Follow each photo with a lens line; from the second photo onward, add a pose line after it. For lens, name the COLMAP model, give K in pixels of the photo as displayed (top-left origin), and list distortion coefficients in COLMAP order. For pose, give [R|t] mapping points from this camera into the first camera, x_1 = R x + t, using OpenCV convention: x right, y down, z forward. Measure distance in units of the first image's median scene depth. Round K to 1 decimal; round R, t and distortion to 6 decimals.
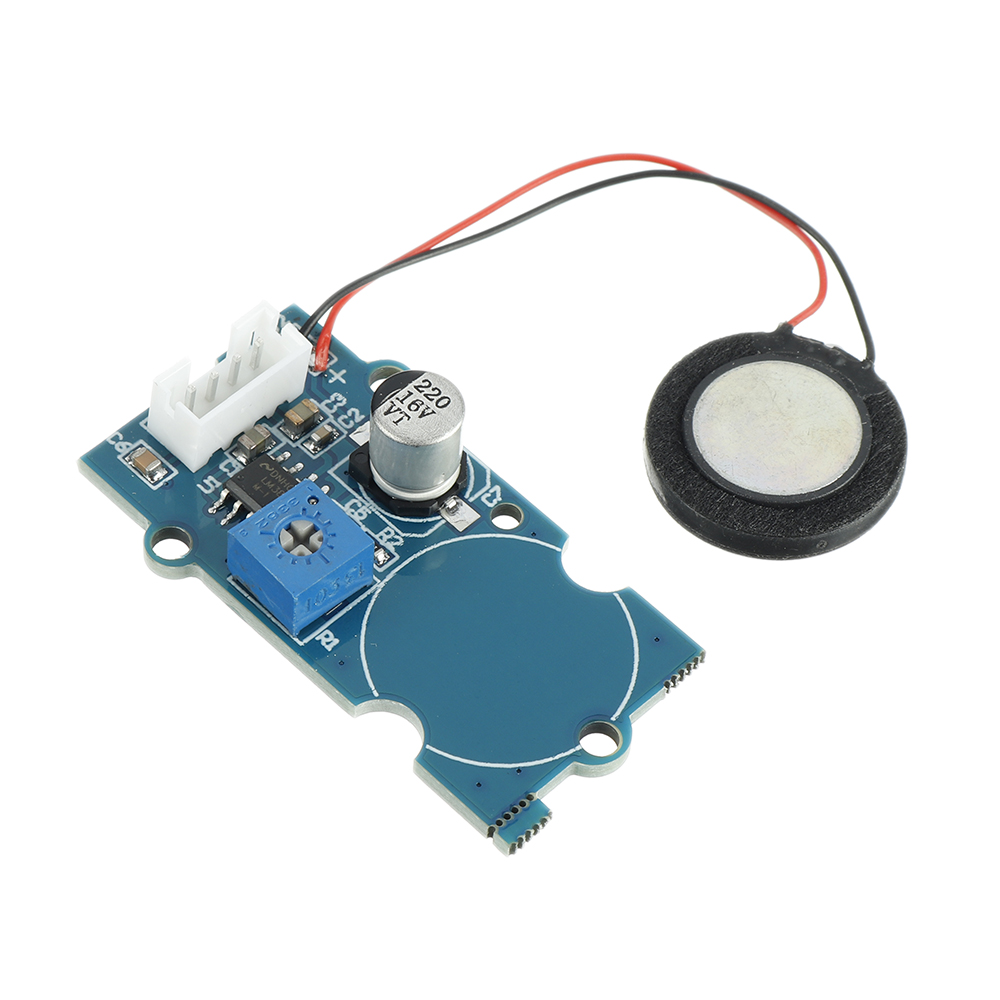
lens RADIAL K [[3827.8, 0, 491.5], [0, 3827.8, 497.7], [0, 0, 1]] dist [0.047722, 0.000000]
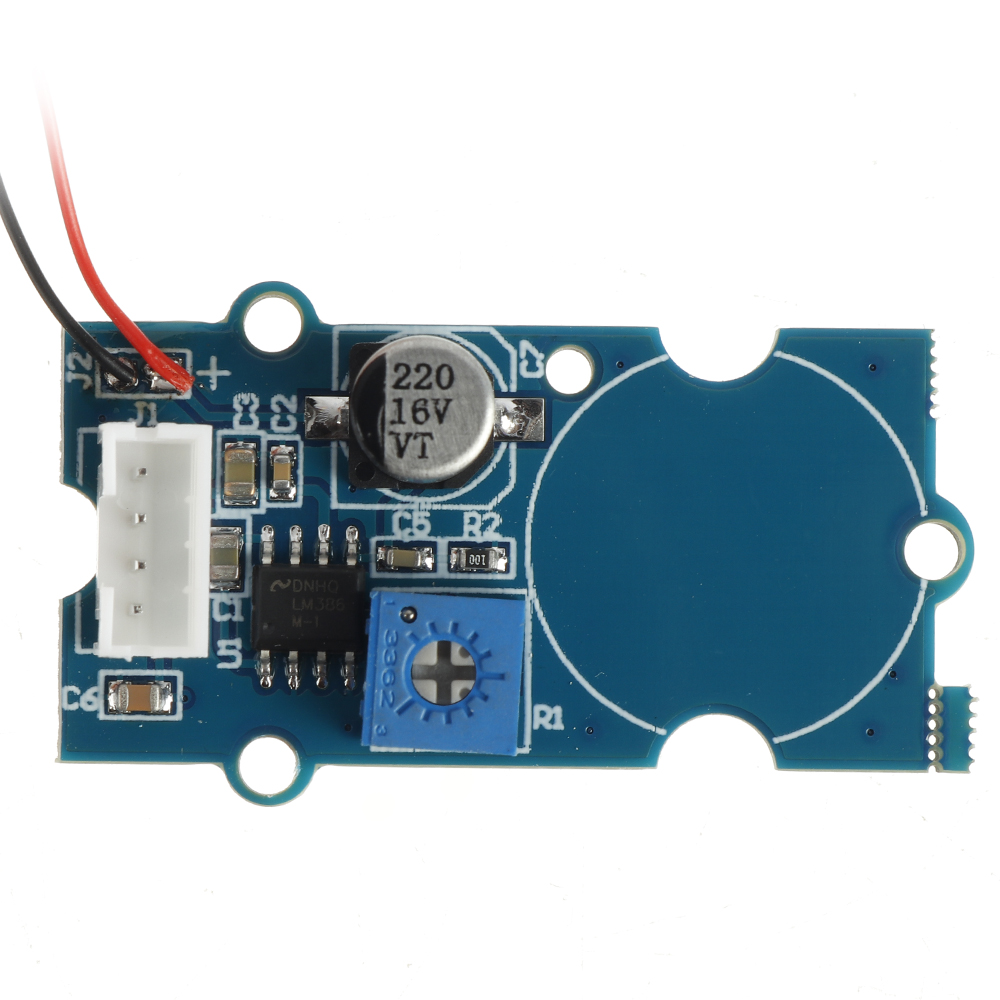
lens RADIAL K [[3827.8, 0, 372.5], [0, 3827.8, 516.3], [0, 0, 1]] dist [0.047722, 0.000000]
pose [[0.711863, -0.701057, -0.042086, -0.010527], [0.597799, 0.573381, 0.560241, -0.381973], [-0.368629, -0.423974, 0.827260, 0.445322]]
